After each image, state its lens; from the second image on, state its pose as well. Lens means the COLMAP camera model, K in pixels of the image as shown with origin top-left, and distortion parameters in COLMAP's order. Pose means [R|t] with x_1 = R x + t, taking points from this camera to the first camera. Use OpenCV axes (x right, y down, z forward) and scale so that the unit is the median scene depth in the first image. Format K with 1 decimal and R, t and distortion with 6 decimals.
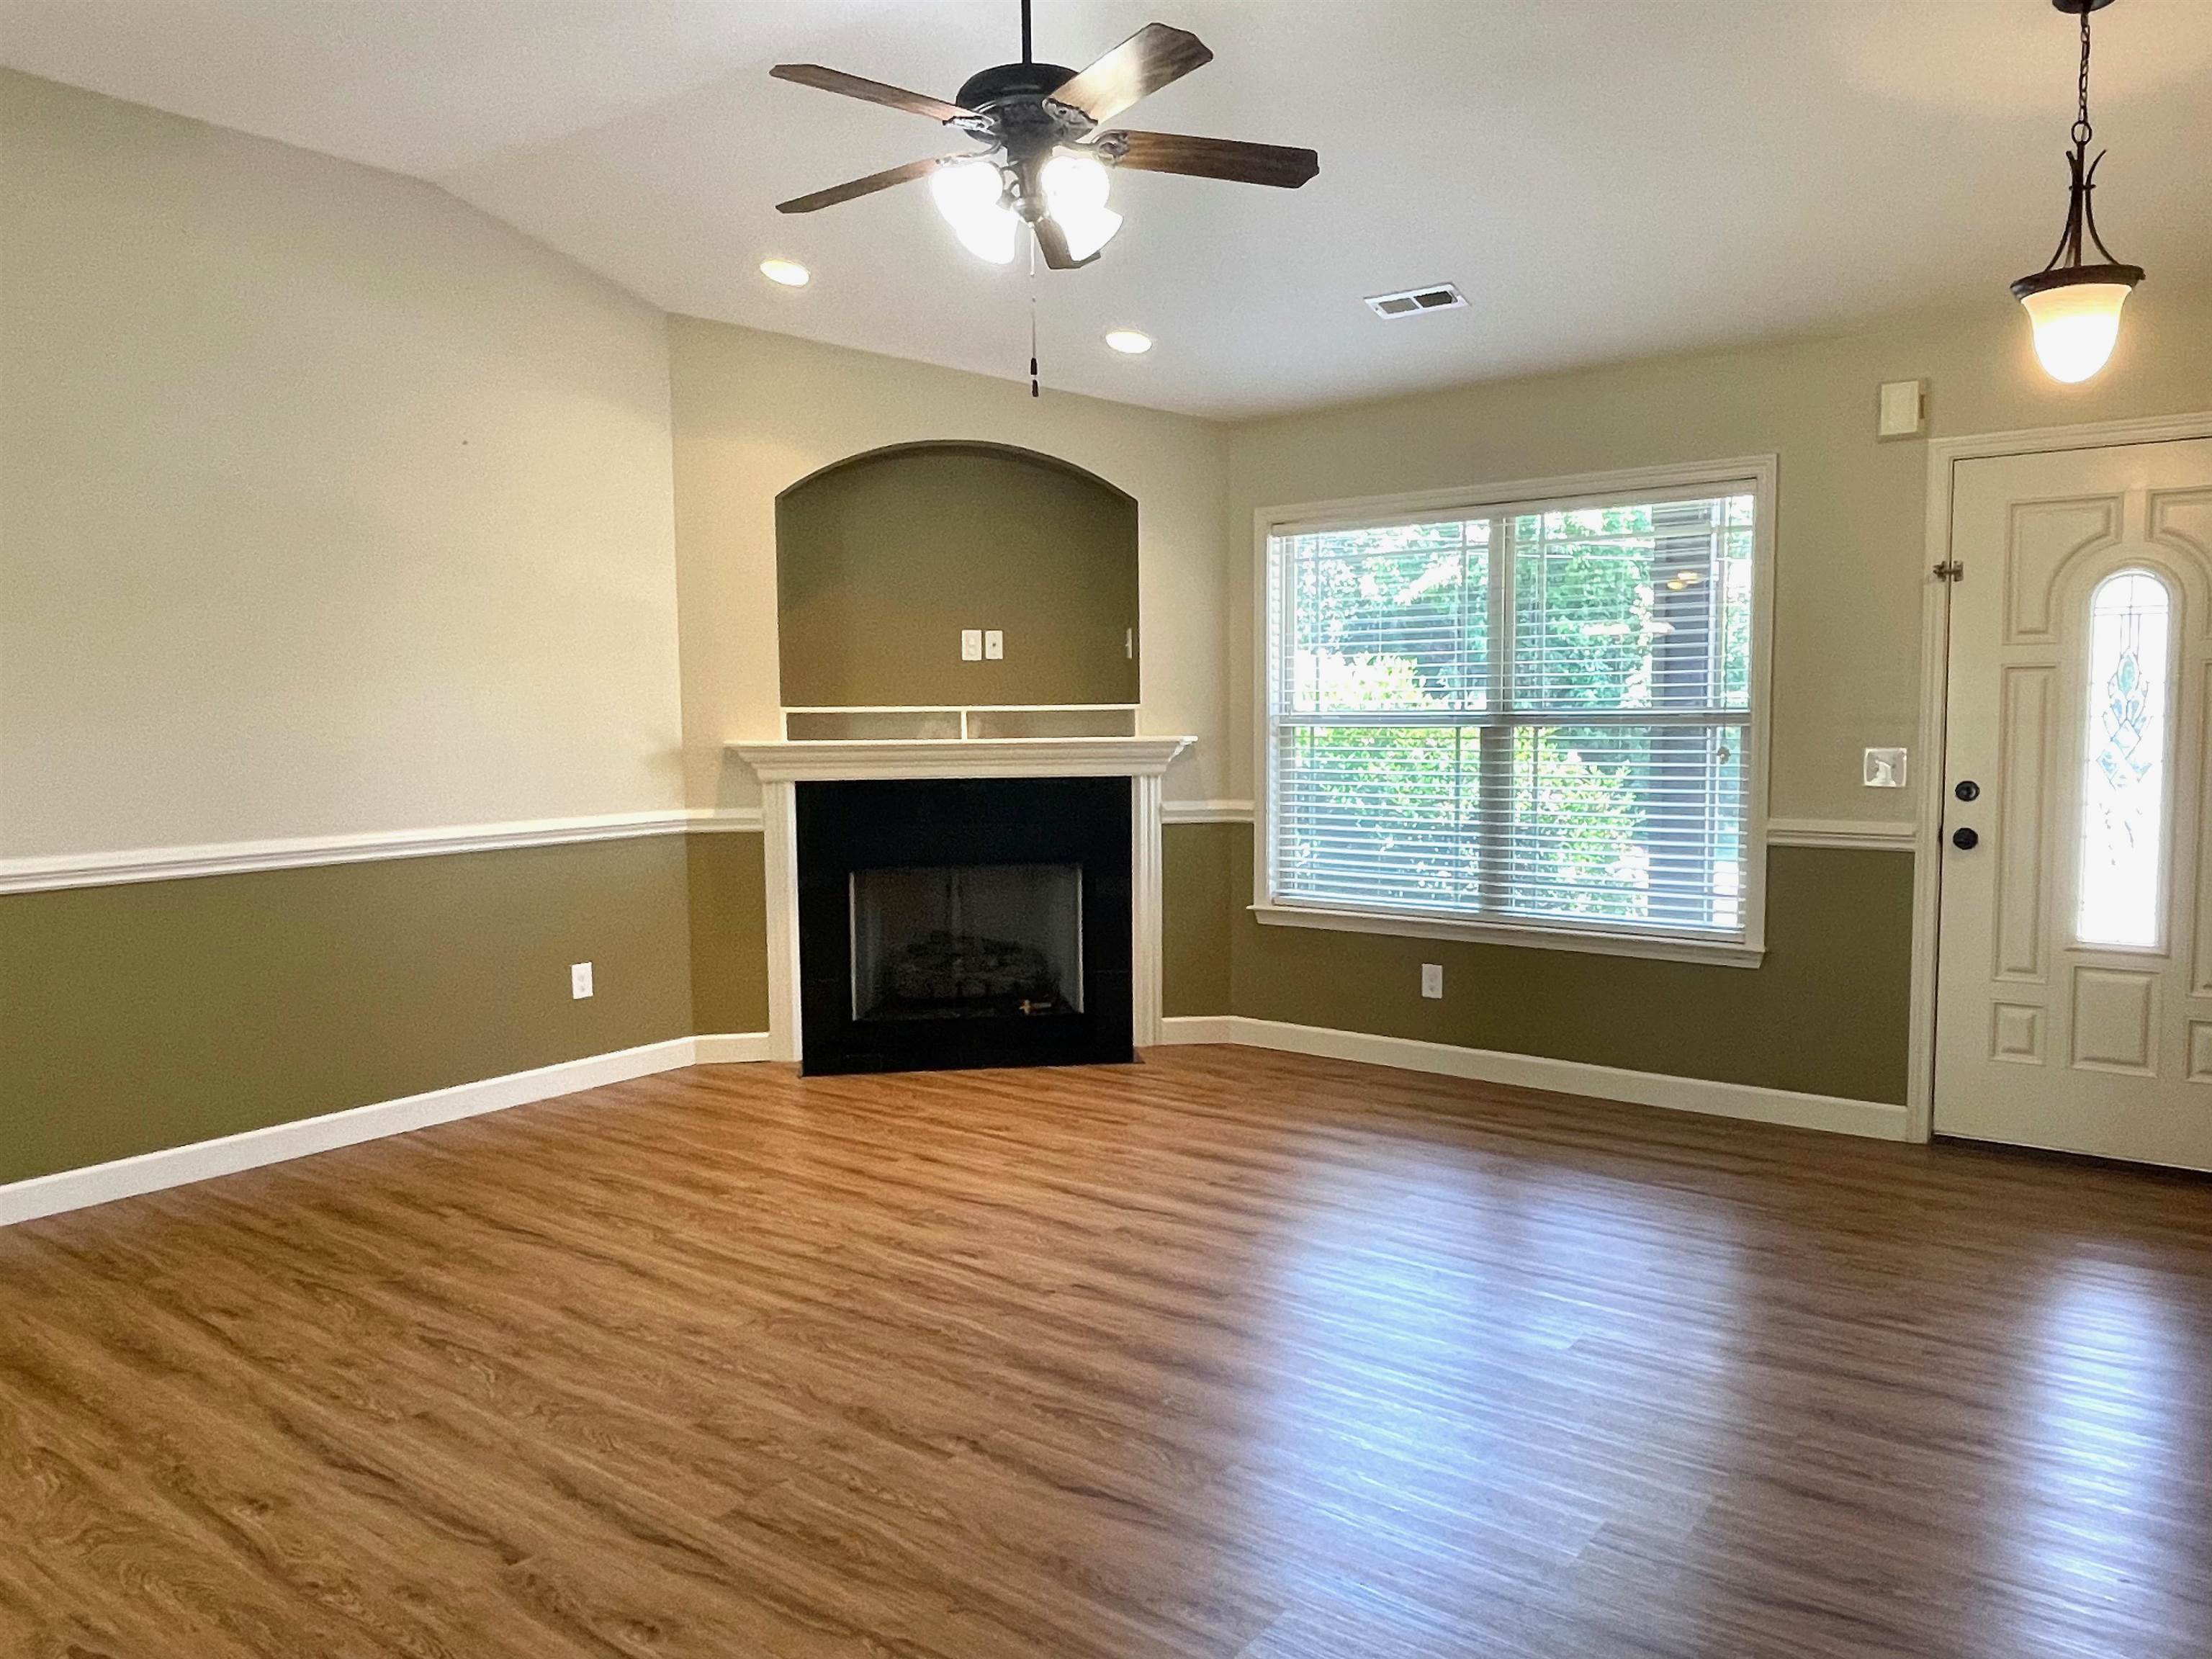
lens RADIAL K [[1563.7, 0, 1106.0], [0, 1563.7, 829.5], [0, 0, 1]] dist [0.006002, -0.023437]
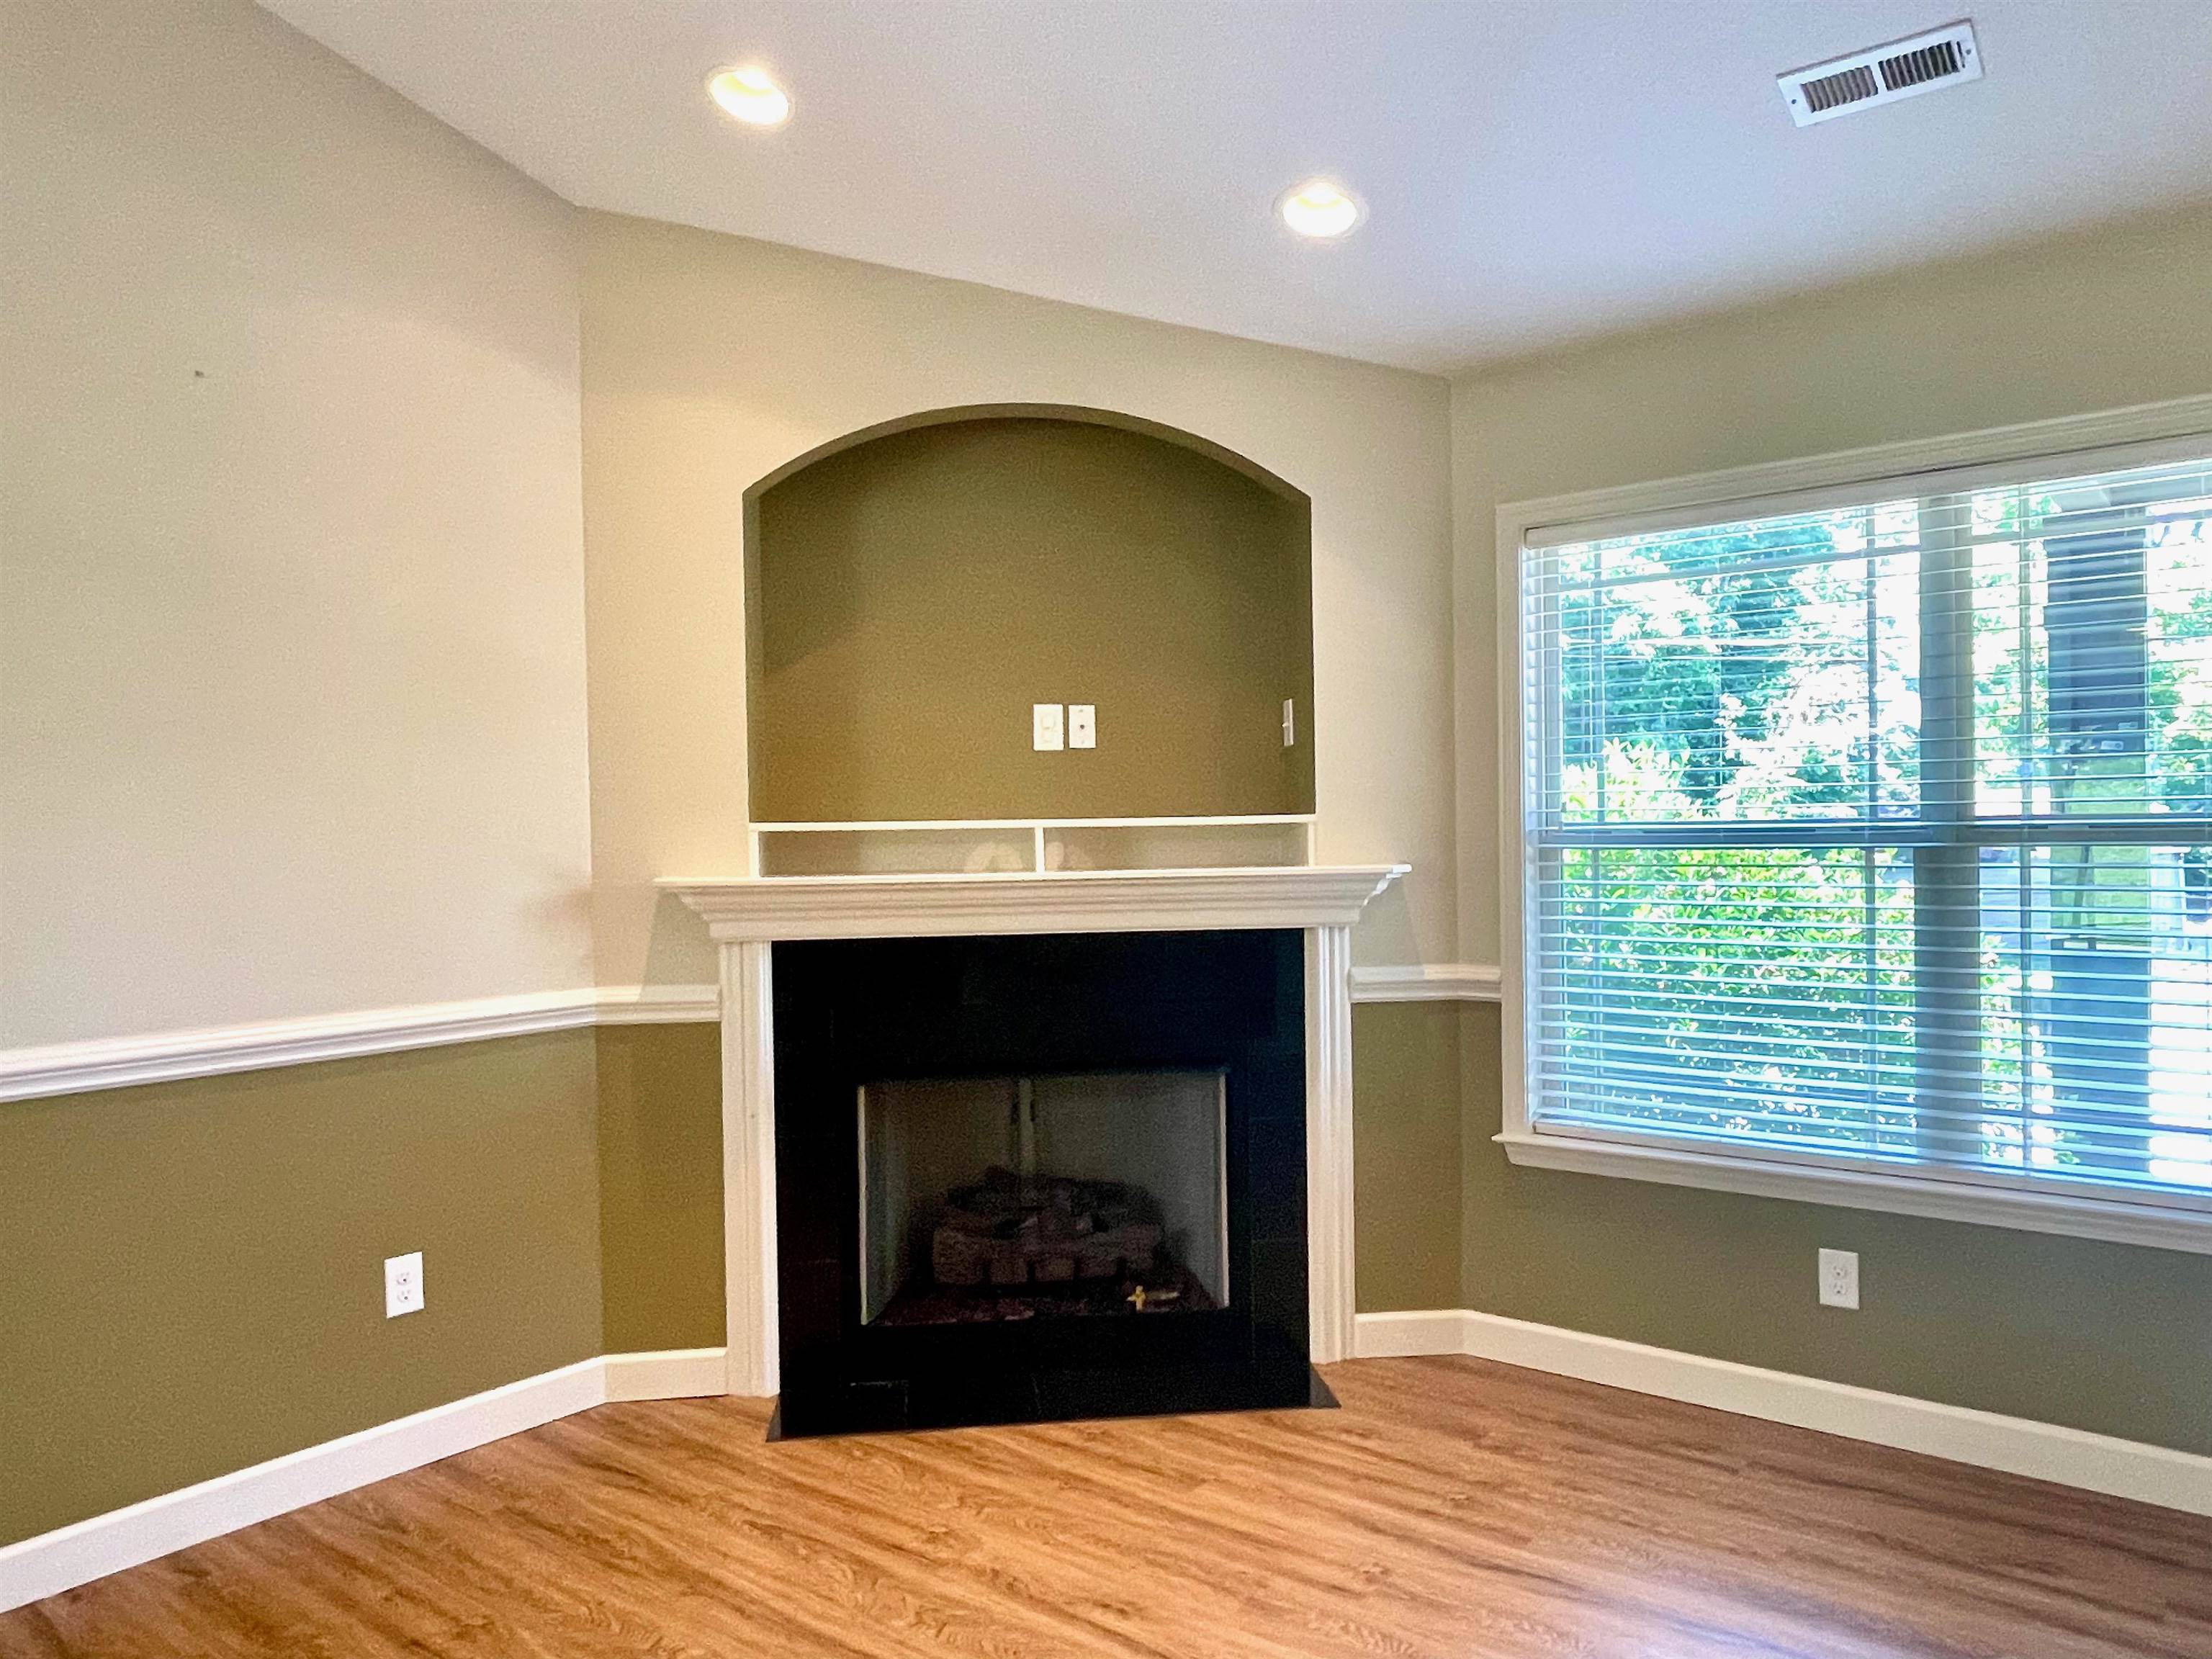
lens RADIAL K [[1563.7, 0, 1106.0], [0, 1563.7, 829.5], [0, 0, 1]] dist [0.006002, -0.023437]
pose [[0.999670, -0.007439, -0.024598, -0.052360], [0.005545, 0.997076, -0.076212, -0.028753], [0.025093, 0.076051, 0.996788, 0.401209]]
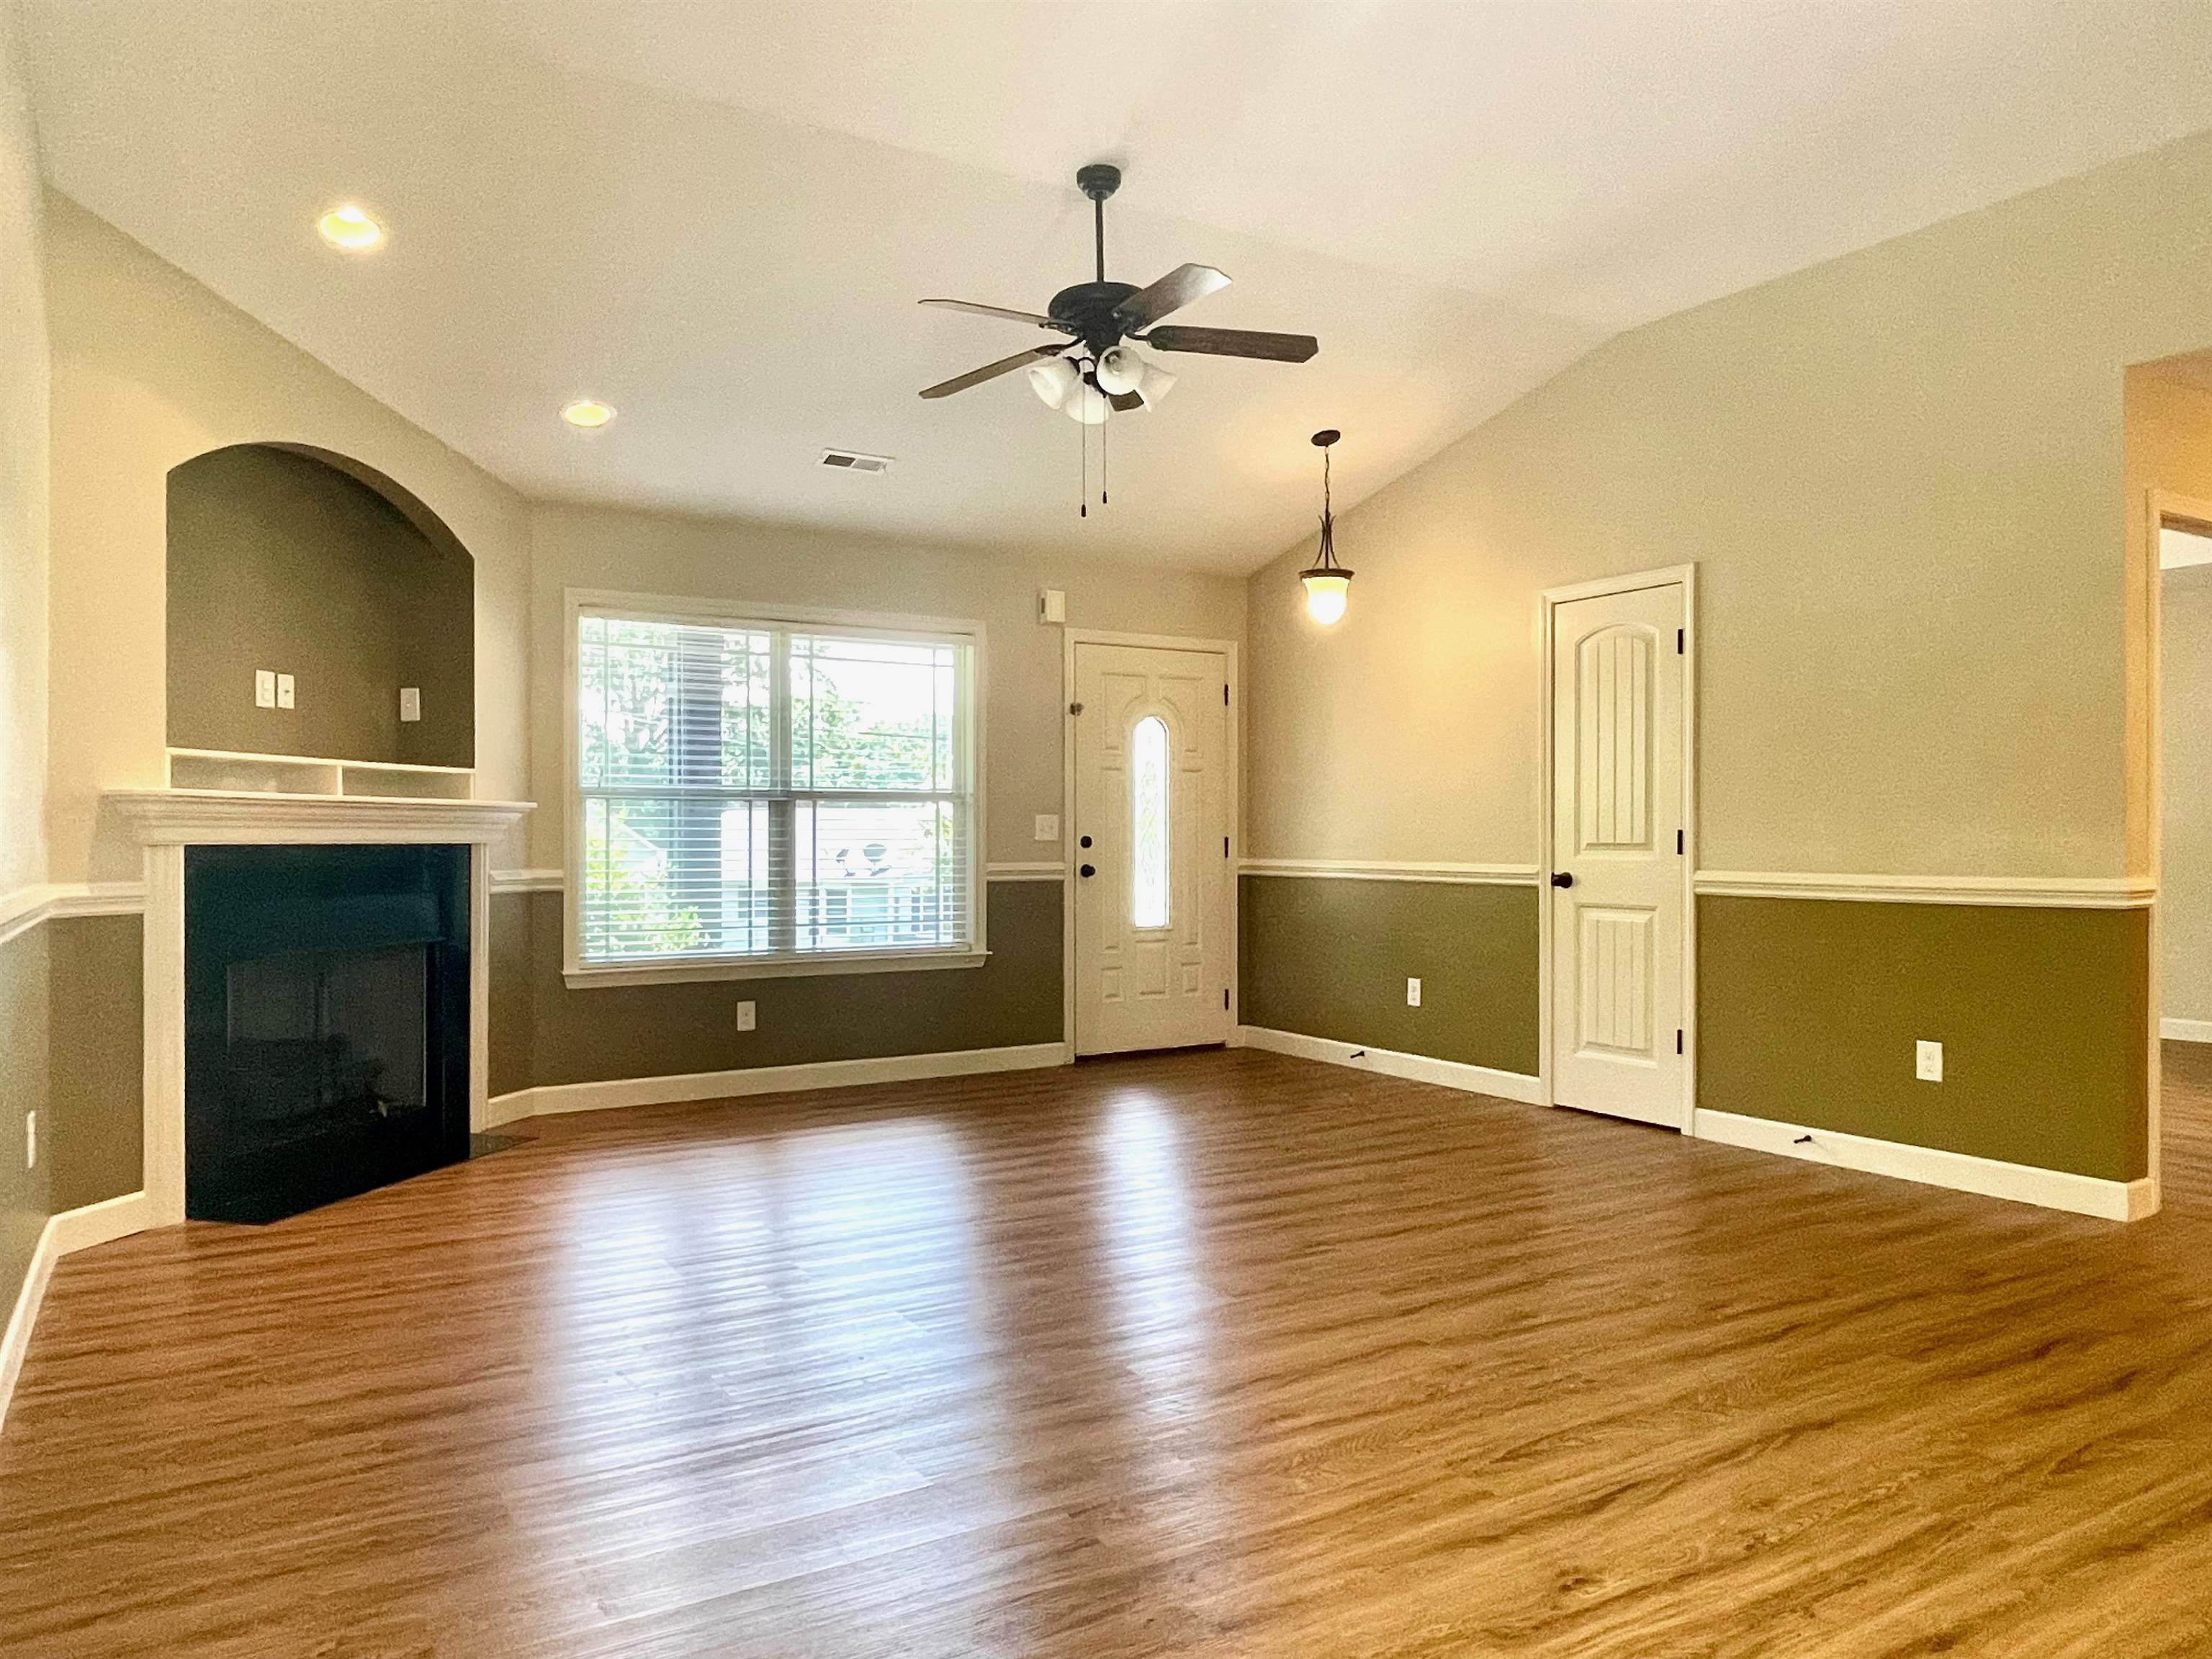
lens RADIAL K [[1519.1, 0, 1109.1], [0, 1519.1, 835.5], [0, 0, 1]] dist [0.003825, -0.000864]
pose [[0.350759, 0.011813, 0.936391, -0.779692], [0.073983, 0.996446, -0.040284, 0.029056], [-0.933539, 0.083407, 0.348638, 0.346498]]
